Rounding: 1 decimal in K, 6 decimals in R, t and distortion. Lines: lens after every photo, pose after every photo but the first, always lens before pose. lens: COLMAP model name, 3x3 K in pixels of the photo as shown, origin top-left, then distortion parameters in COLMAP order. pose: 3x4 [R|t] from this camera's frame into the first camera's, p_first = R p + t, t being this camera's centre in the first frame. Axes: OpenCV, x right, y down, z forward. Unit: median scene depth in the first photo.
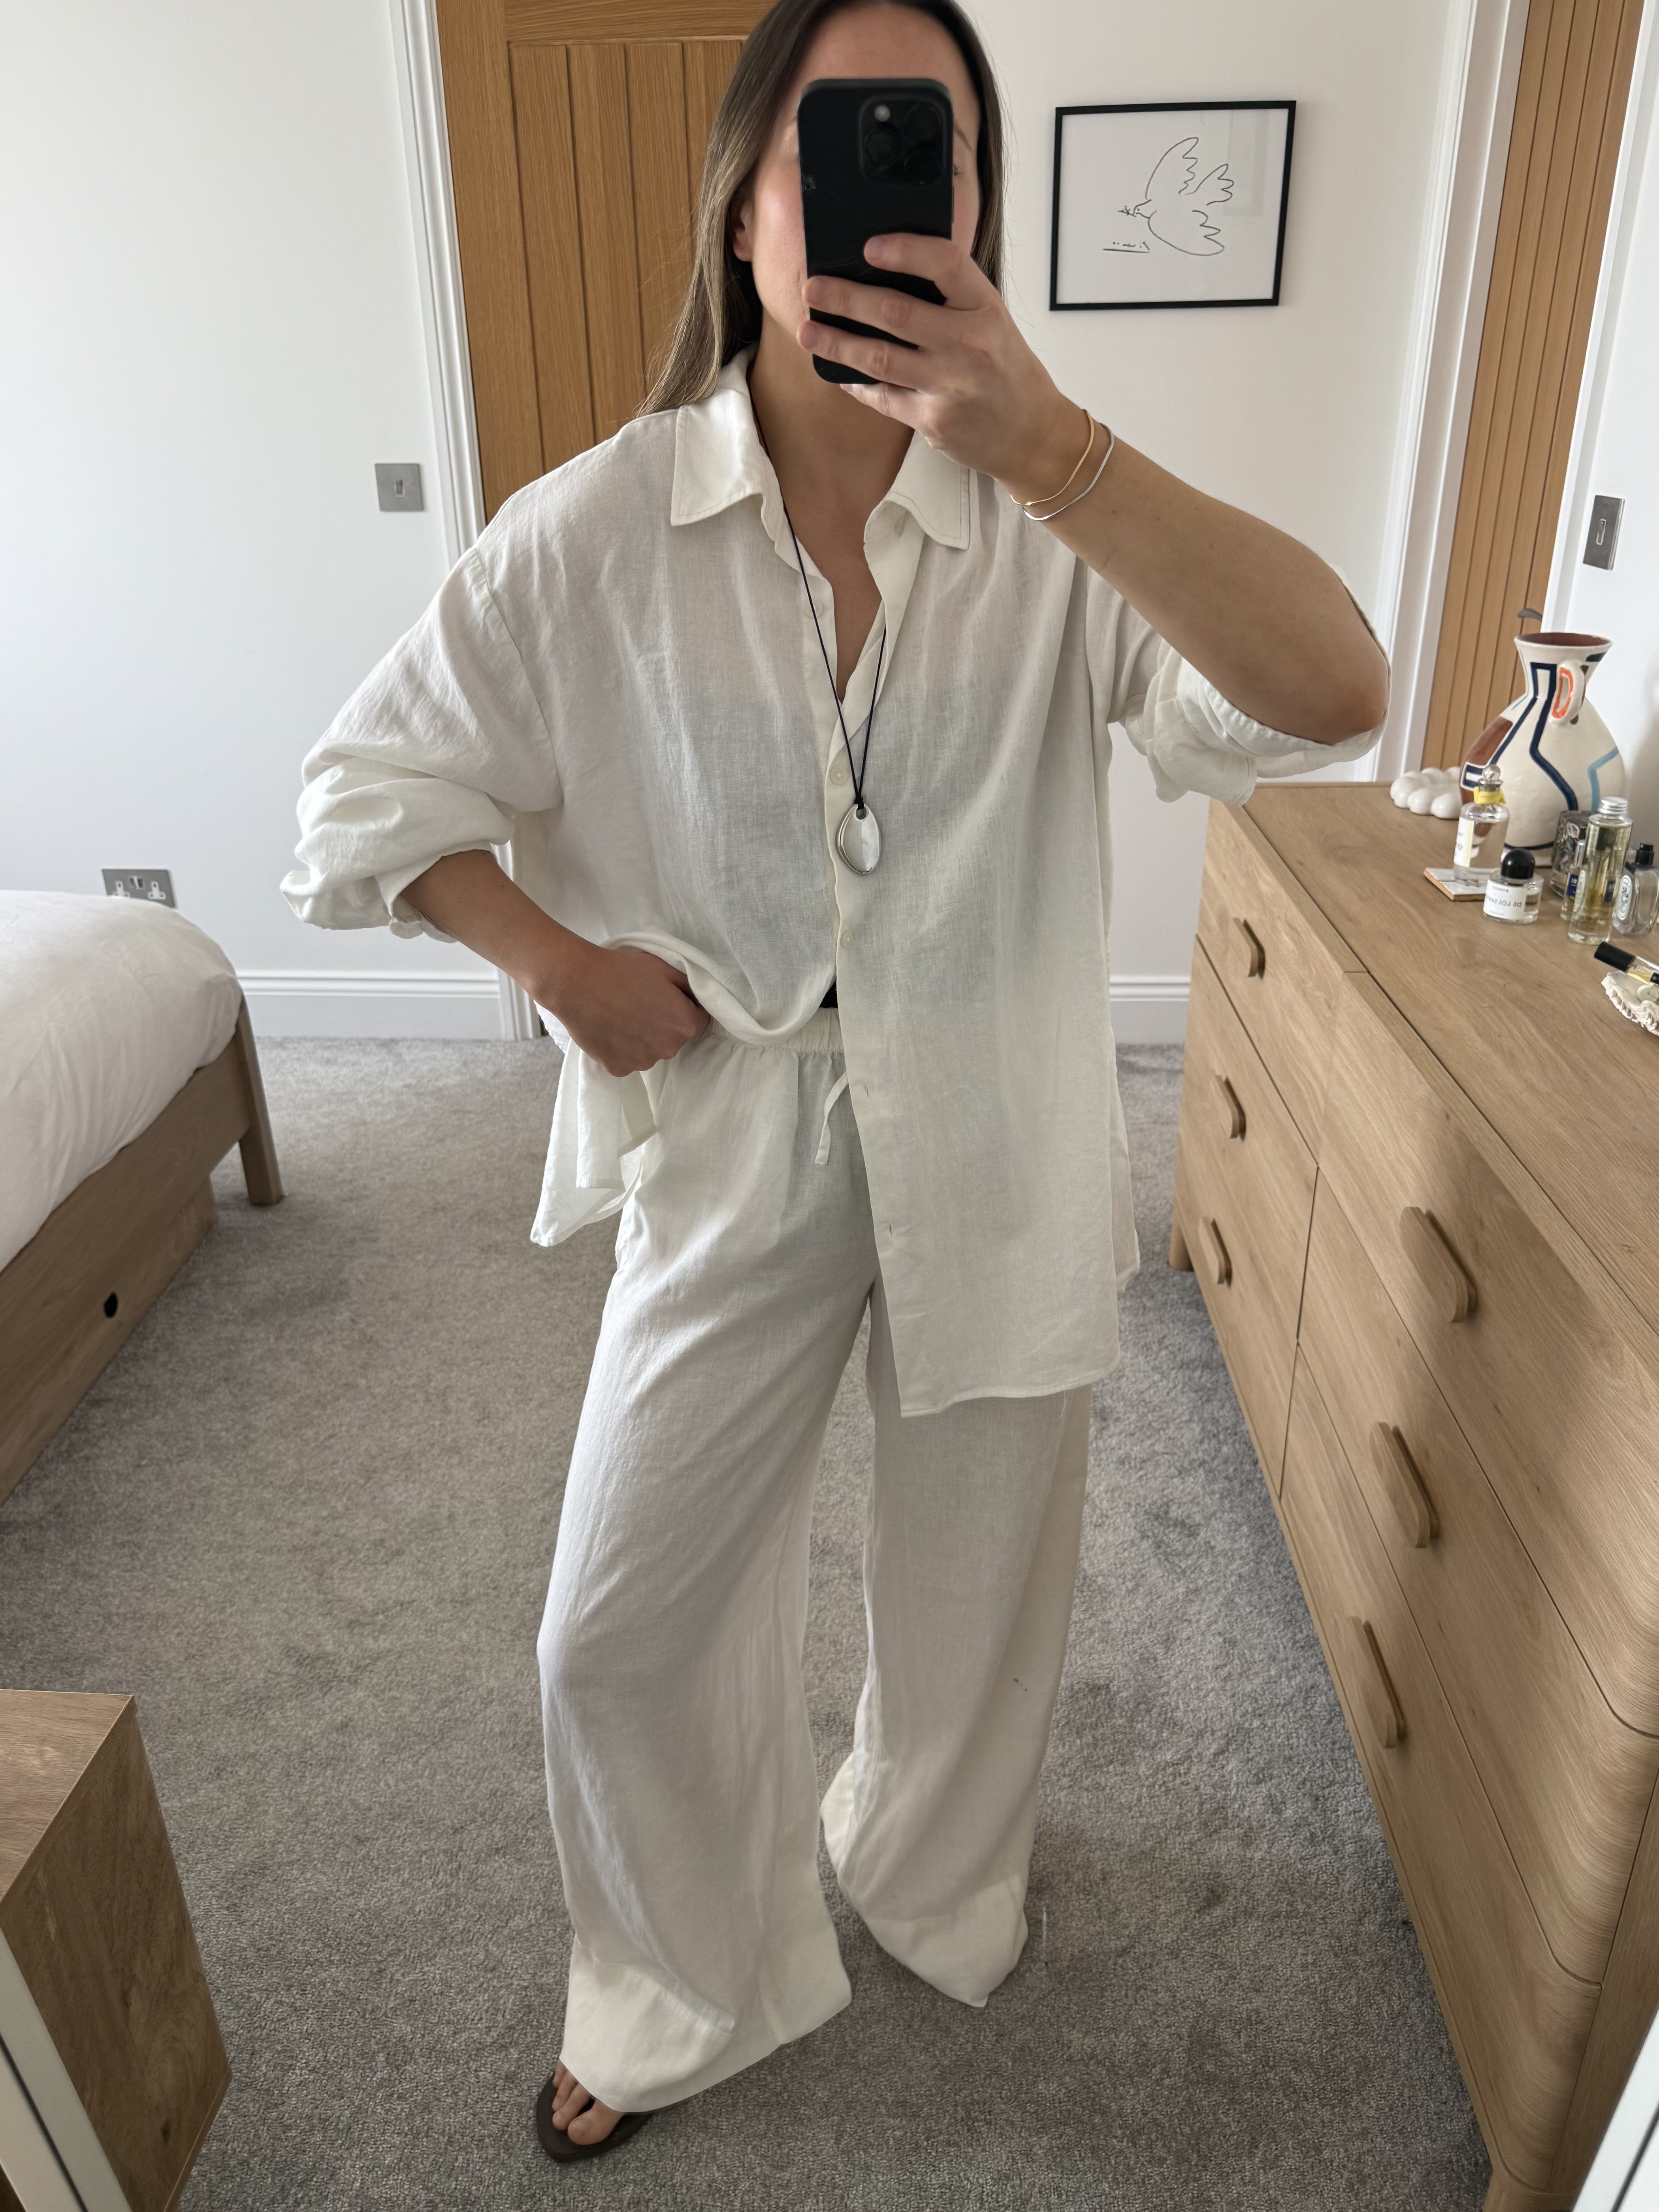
lens RADIAL K [[1568.5, 0, 852.8], [0, 1568.5, 1127.7], [0, 0, 1]] dist [0.041542, -0.062870]
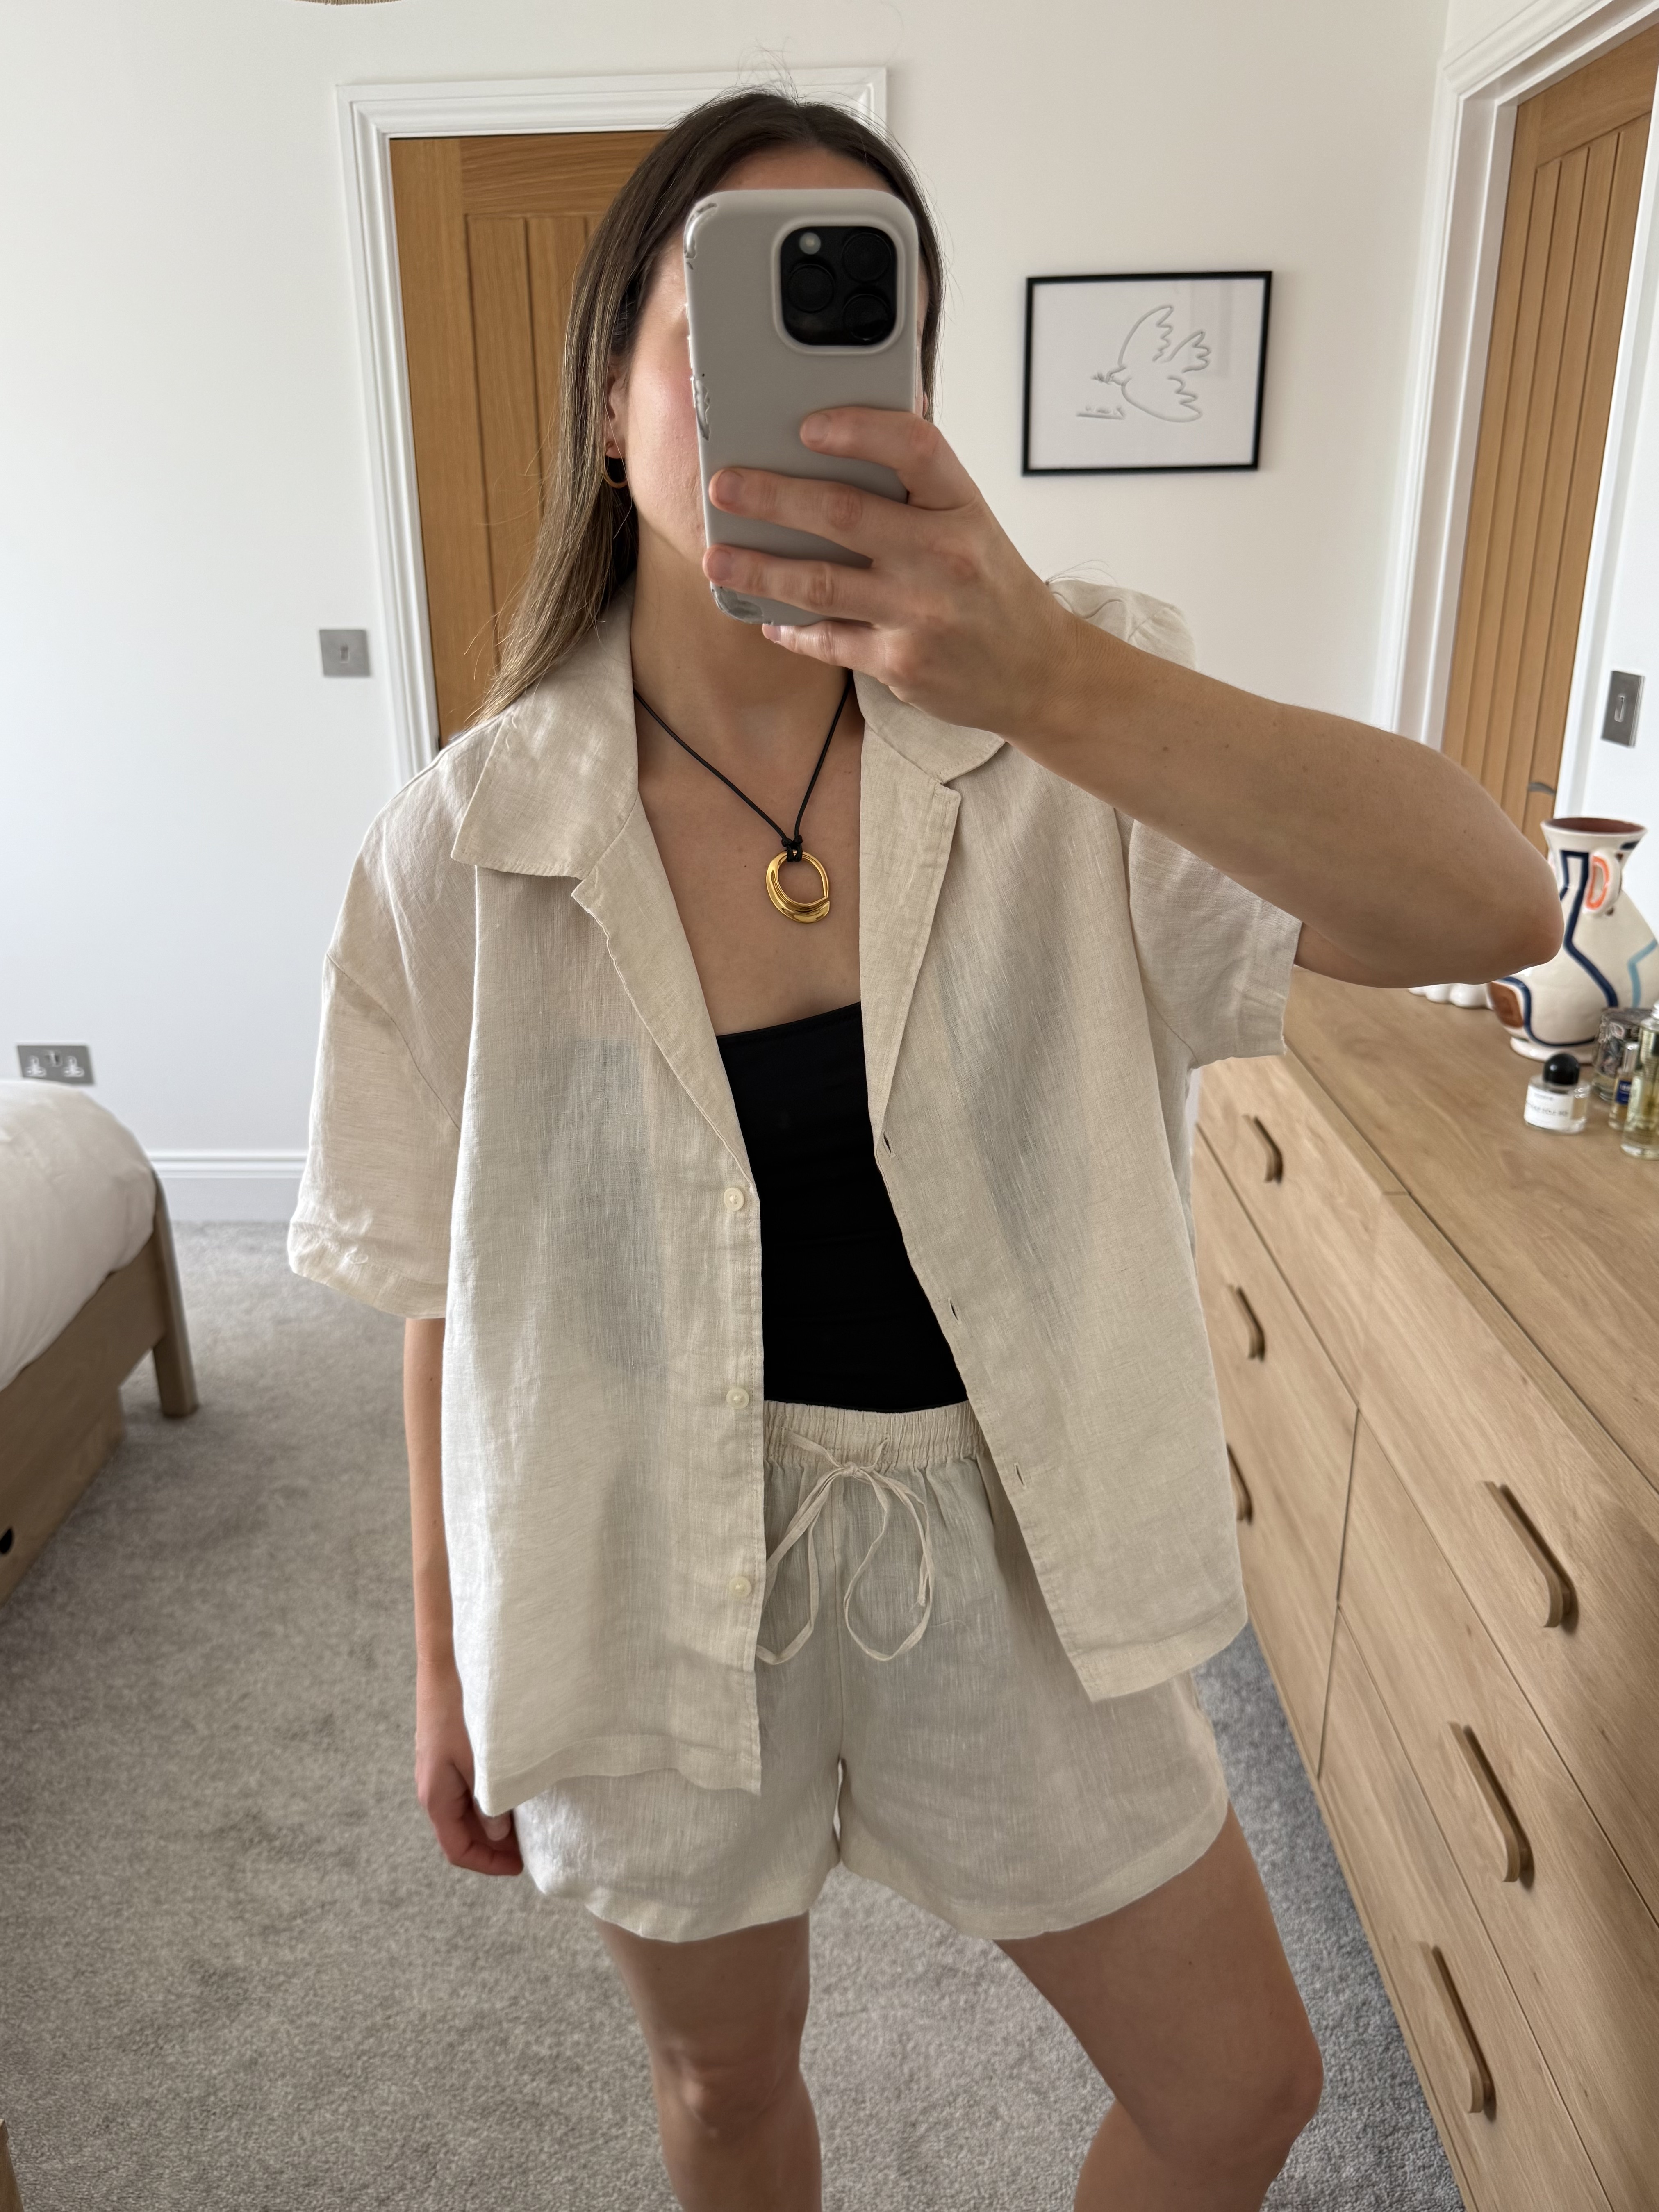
lens RADIAL K [[1654.6, 0, 808.5], [0, 1654.6, 1132.8], [0, 0, 1]] dist [-0.024048, 0.020784]
pose [[0.999984, -0.002826, 0.004940, -0.019852], [0.003248, 0.996158, -0.087515, -0.048050], [-0.004674, 0.087529, 0.996151, 0.052367]]
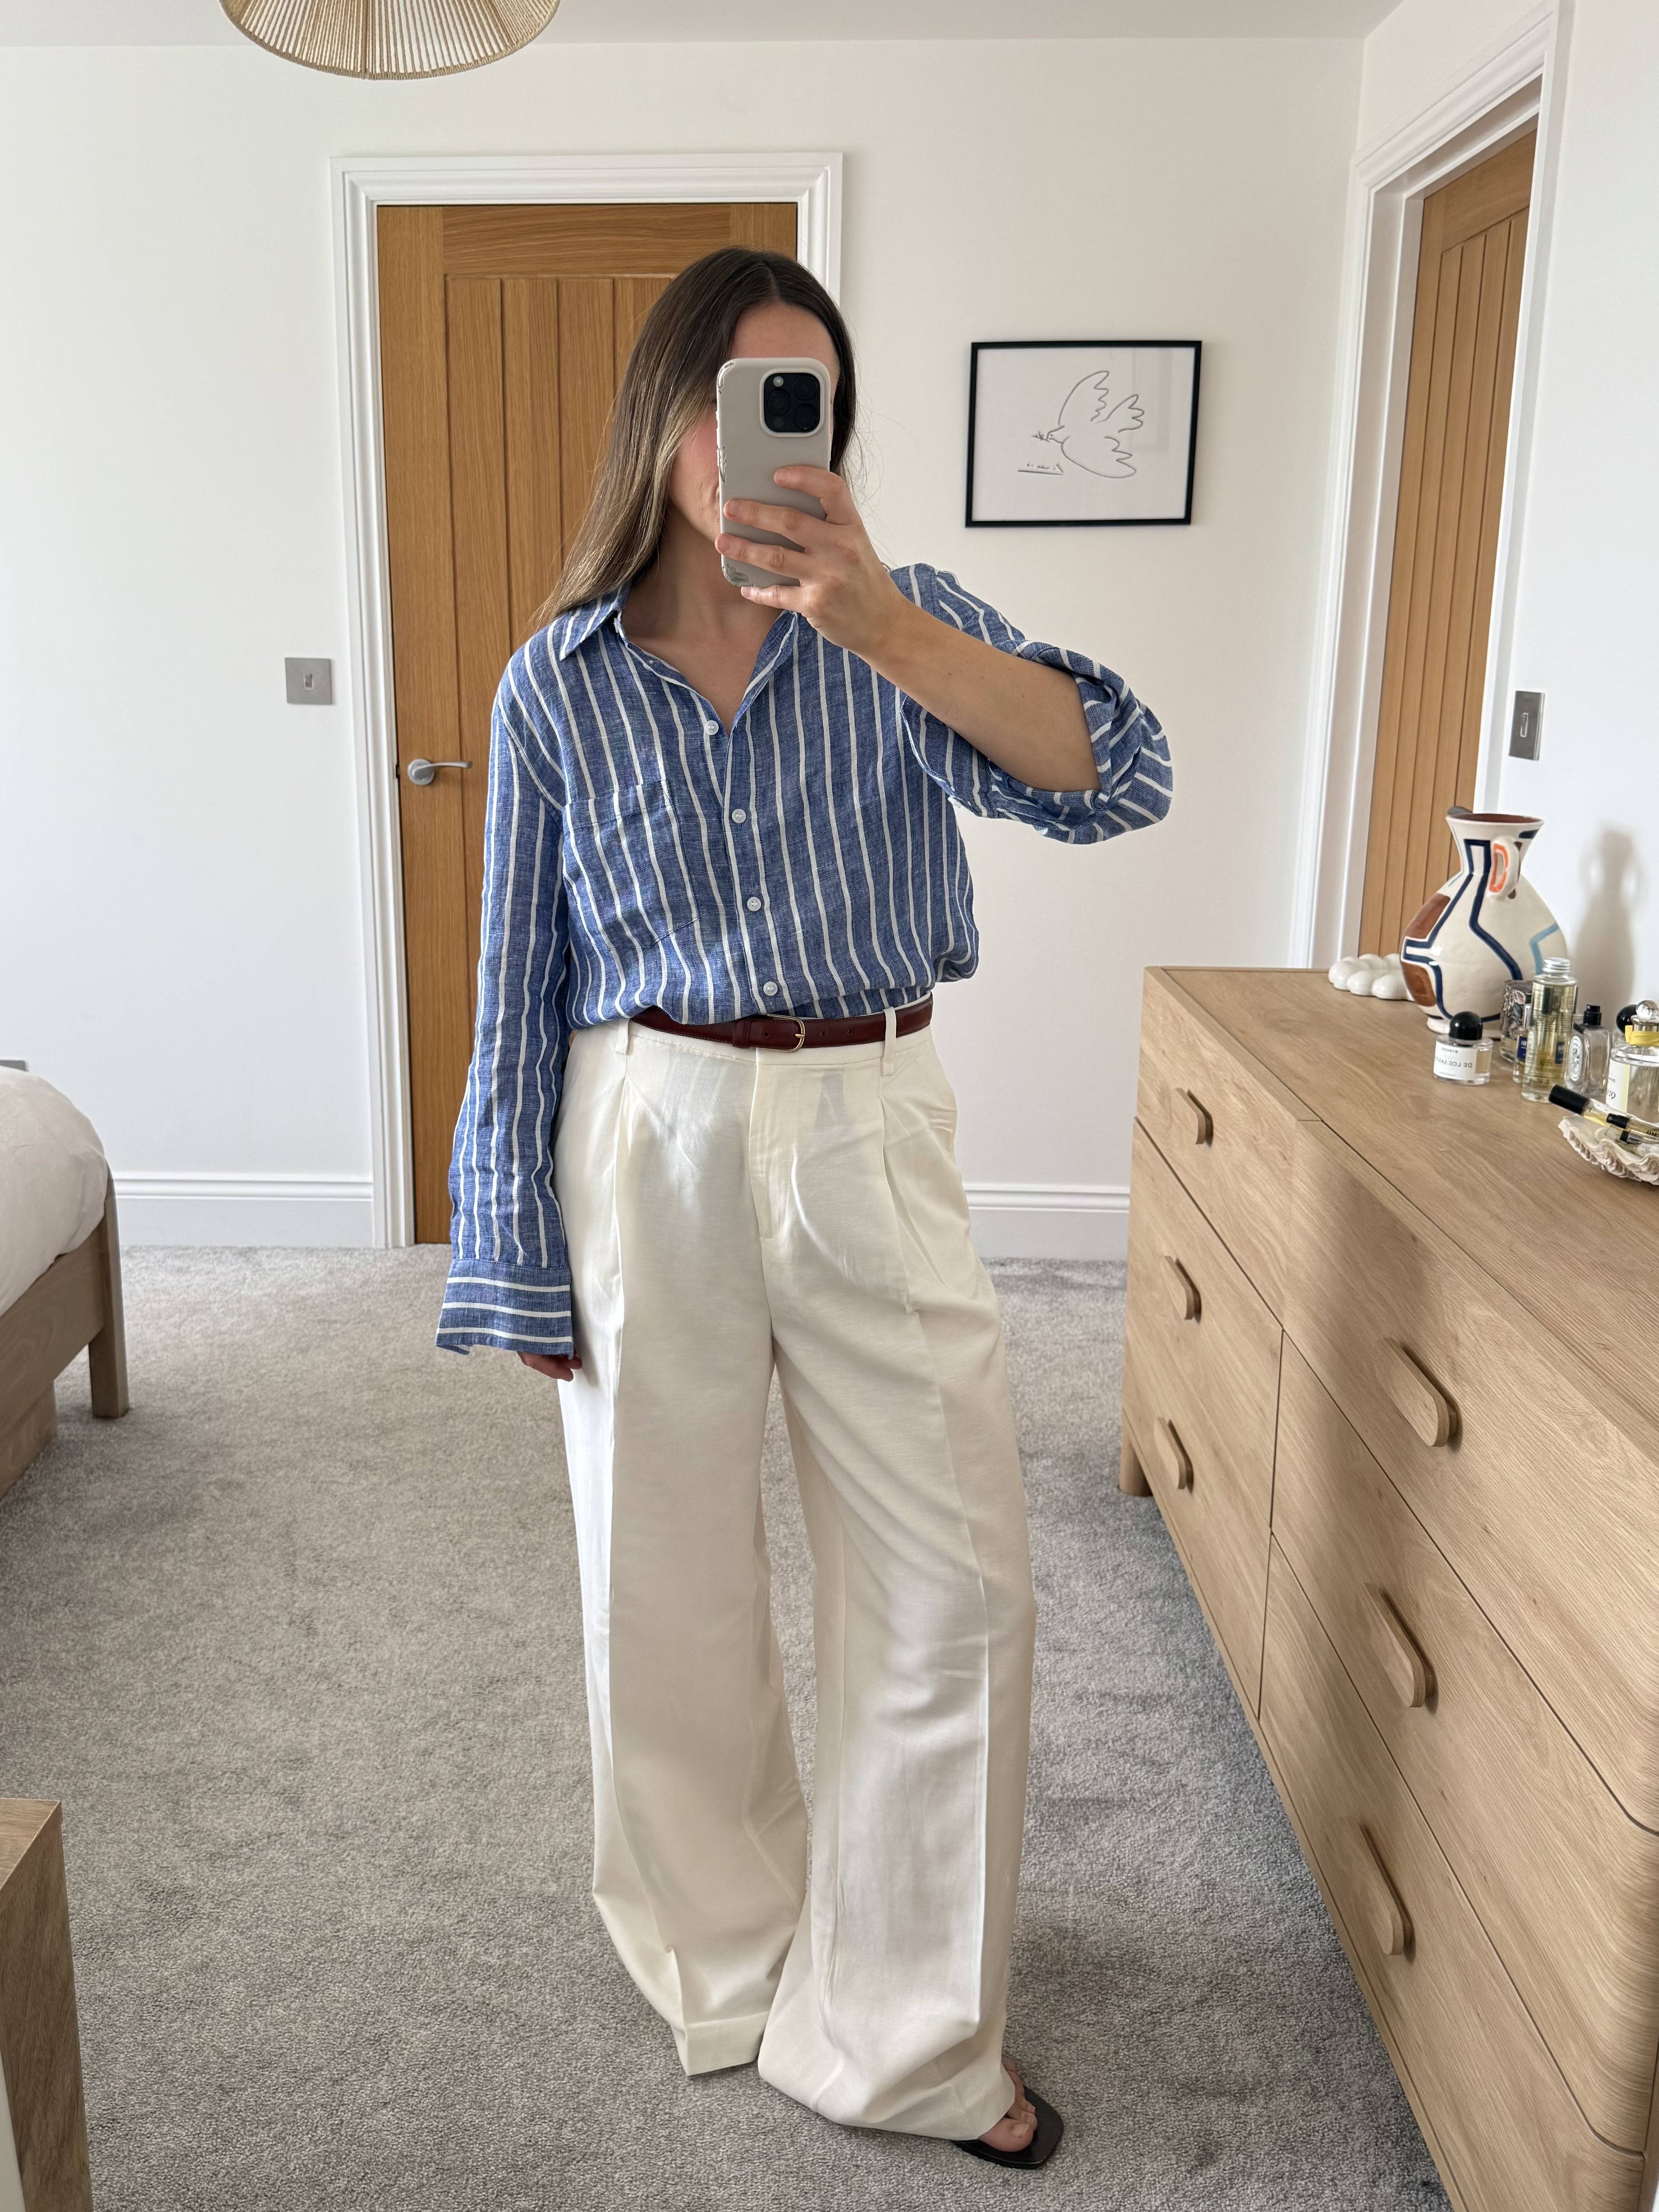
lens RADIAL K [[1797.1, 0, 760.2], [0, 1797.1, 1028.7], [0, 0, 1]] dist [0.003762, -0.013716]
pose [[0.999738, 0.014358, 0.017844, -0.038767], [-0.010154, 0.976203, -0.216620, 0.081642], [-0.020530, 0.216382, 0.976093, -0.084982]]
